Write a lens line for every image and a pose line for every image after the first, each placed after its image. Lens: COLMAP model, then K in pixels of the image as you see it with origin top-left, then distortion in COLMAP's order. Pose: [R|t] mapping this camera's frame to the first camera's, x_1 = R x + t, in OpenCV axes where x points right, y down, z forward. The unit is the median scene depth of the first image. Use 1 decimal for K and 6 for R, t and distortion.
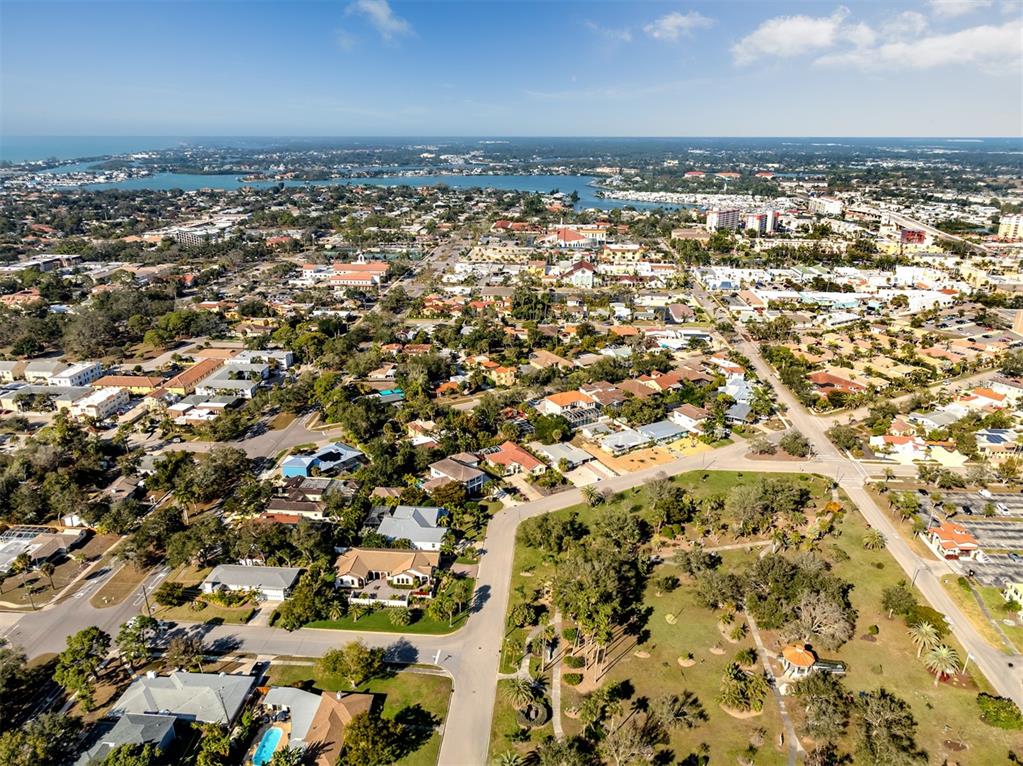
lens RADIAL K [[728.5, 0, 511.5], [0, 728.5, 383.0], [0, 0, 1]] dist [-0.006623, -0.001866]
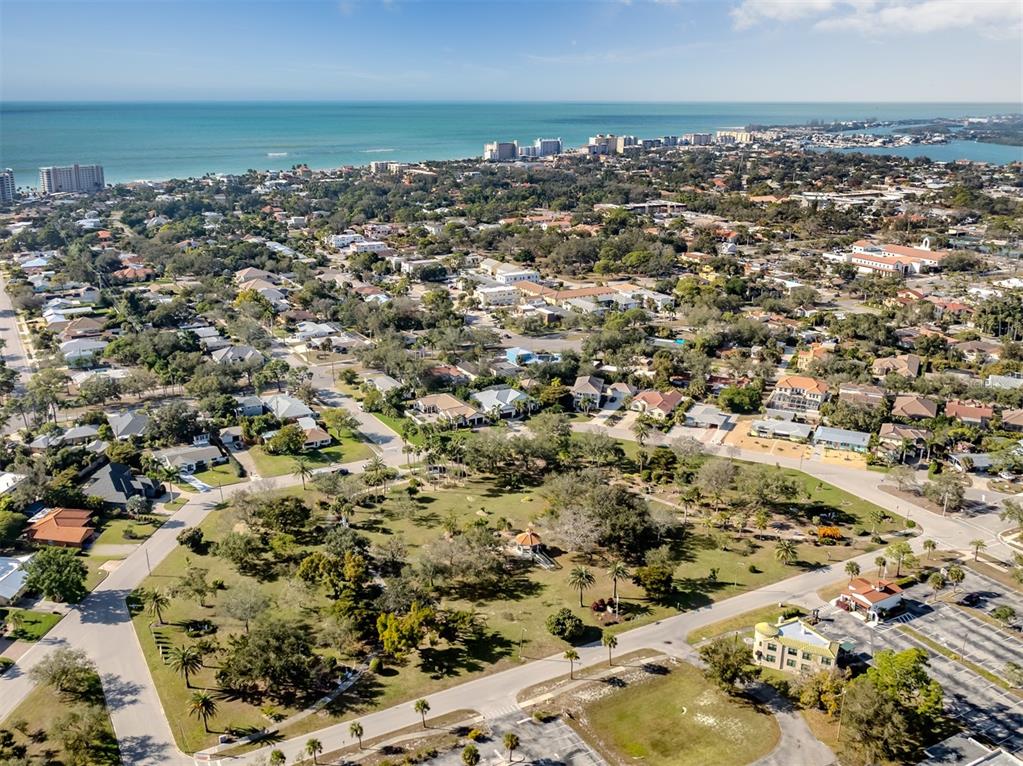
lens RADIAL K [[967.0, 0, 511.5], [0, 967.0, 383.0], [0, 0, 1]] dist [-0.006908, -0.005060]
pose [[0.559660, 0.246165, -0.791318, 0.900054], [-0.276582, 0.955598, 0.101657, -0.003840], [0.781207, 0.161971, 0.602895, 0.009807]]
